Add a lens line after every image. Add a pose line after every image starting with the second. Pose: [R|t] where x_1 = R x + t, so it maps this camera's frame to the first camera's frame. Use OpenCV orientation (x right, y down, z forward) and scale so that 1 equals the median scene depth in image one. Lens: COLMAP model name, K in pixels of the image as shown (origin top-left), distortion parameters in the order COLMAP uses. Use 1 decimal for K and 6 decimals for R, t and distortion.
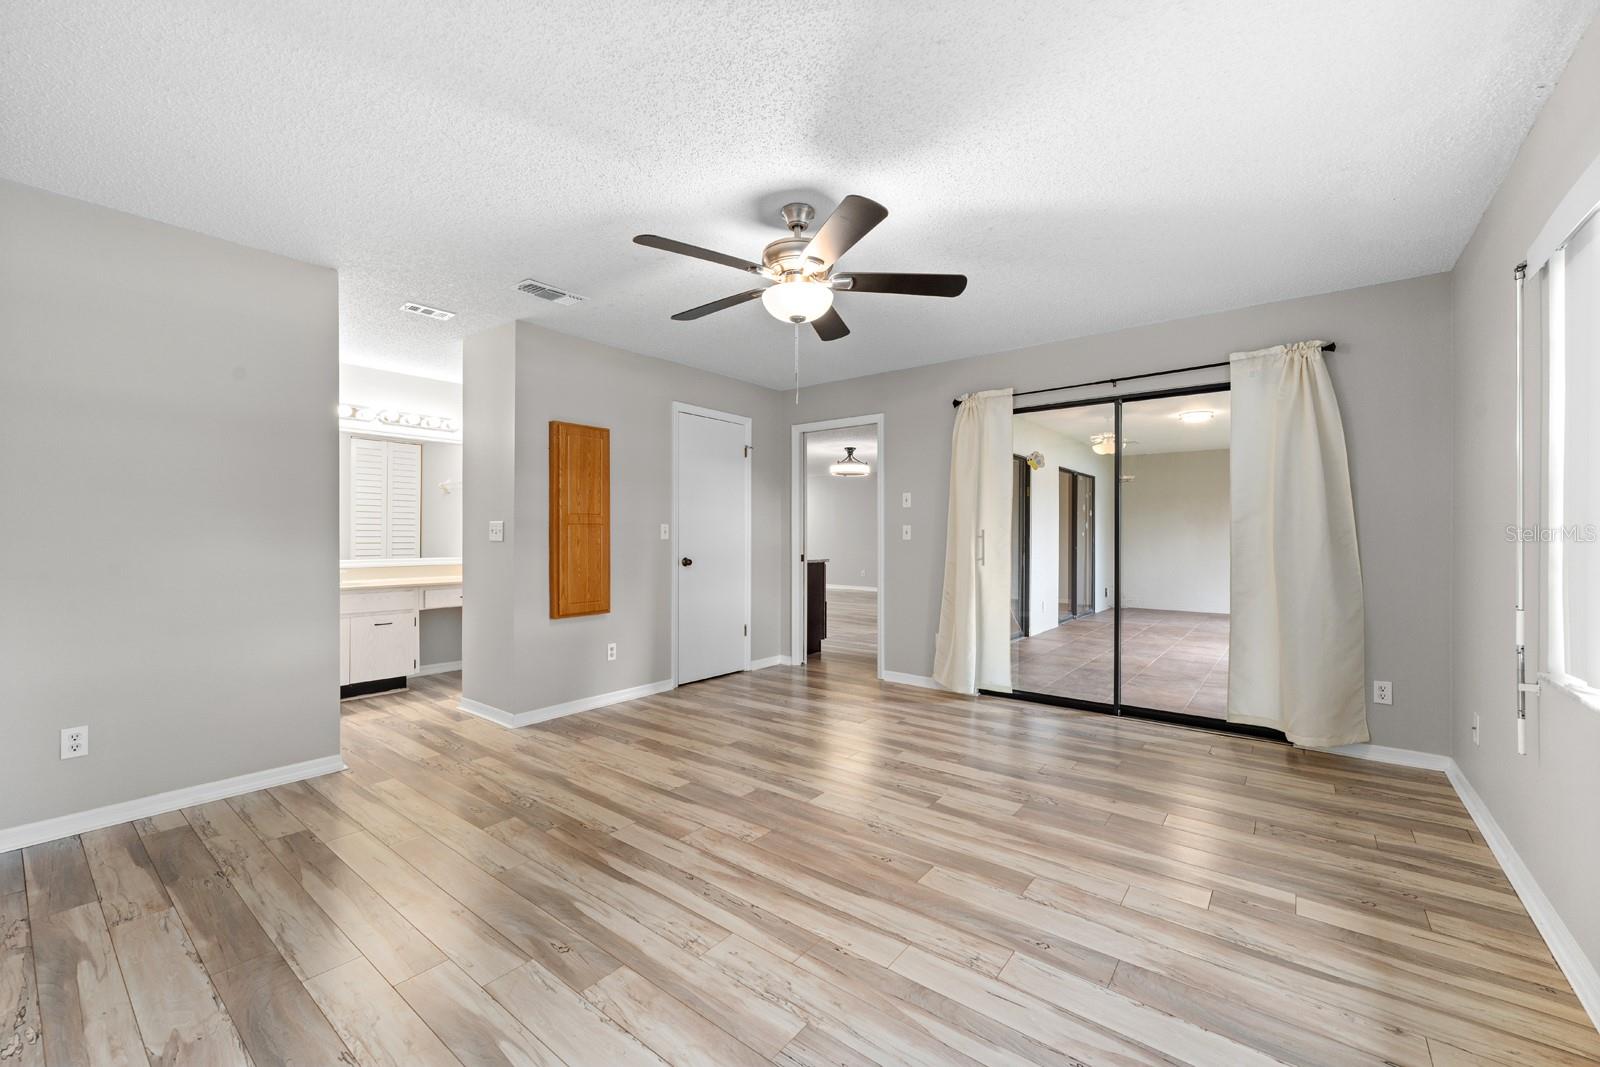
lens RADIAL K [[645.6, 0, 795.6], [0, 645.6, 535.6], [0, 0, 1]] dist [-0.000681, -0.000246]
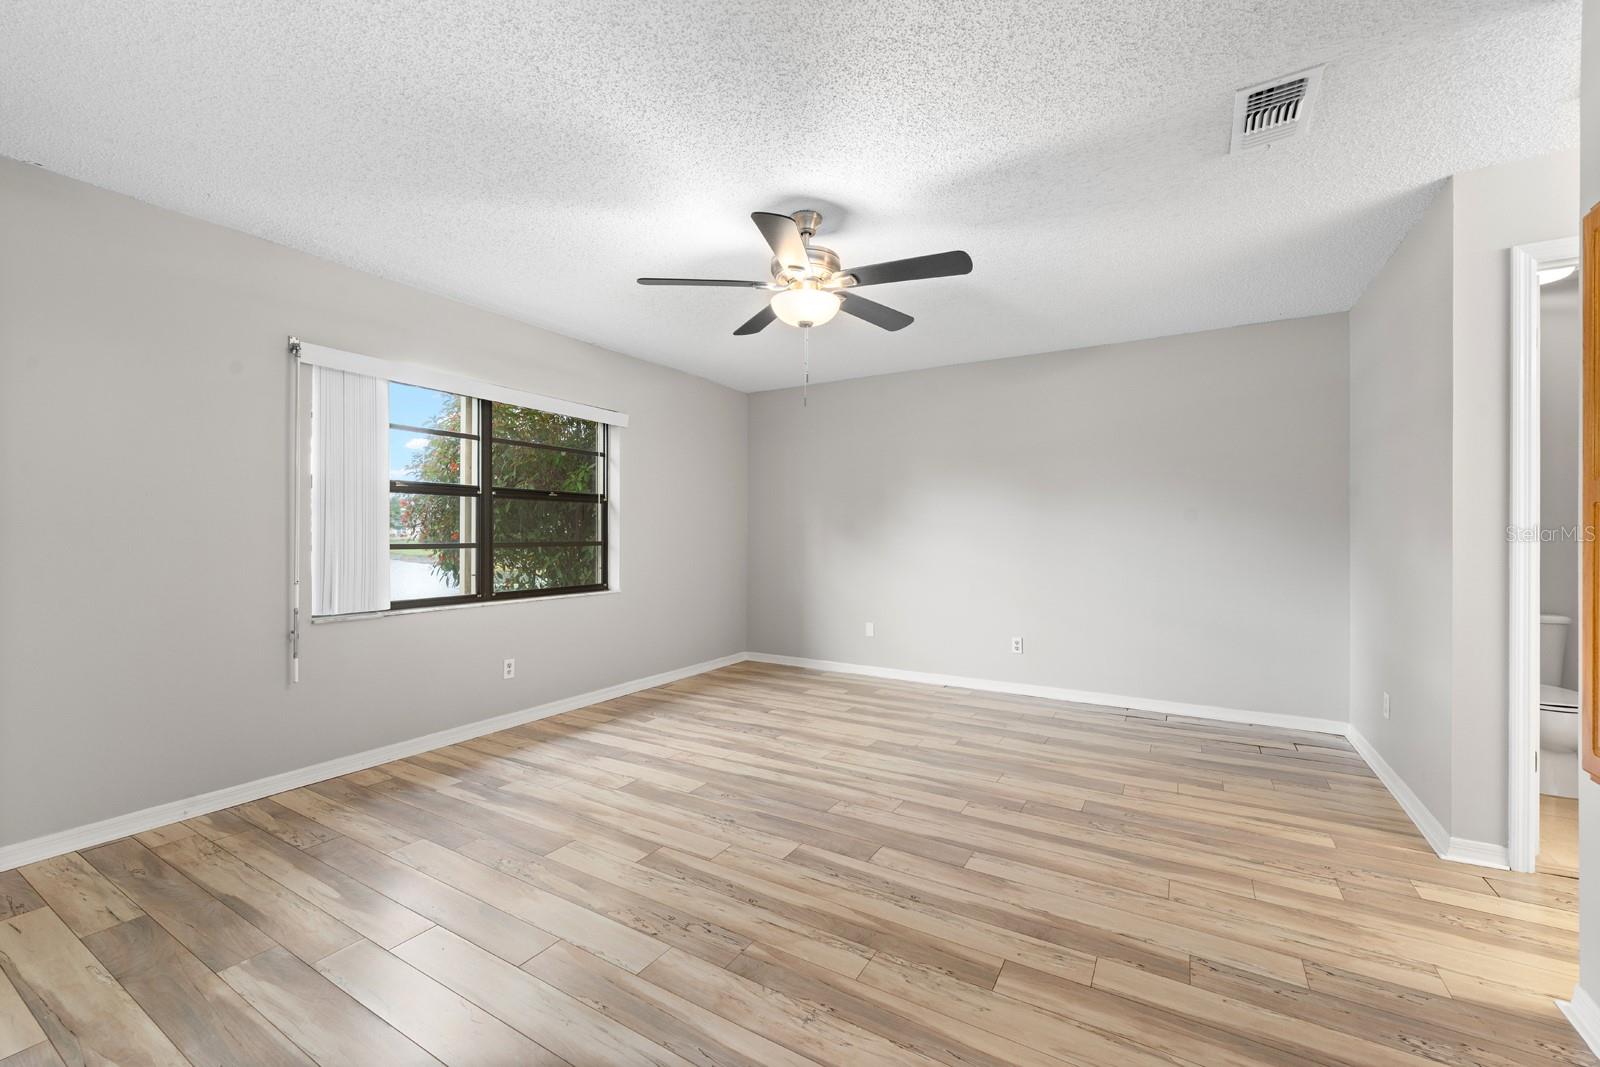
lens RADIAL K [[645.6, 0, 799.9], [0, 645.6, 529.6], [0, 0, 1]] dist [-0.000681, -0.000246]
pose [[-0.991129, -0.004575, -0.132822, 0.155317], [-0.003450, 0.999956, -0.008701, 0.001354], [0.132856, -0.008165, -0.991102, 2.123746]]
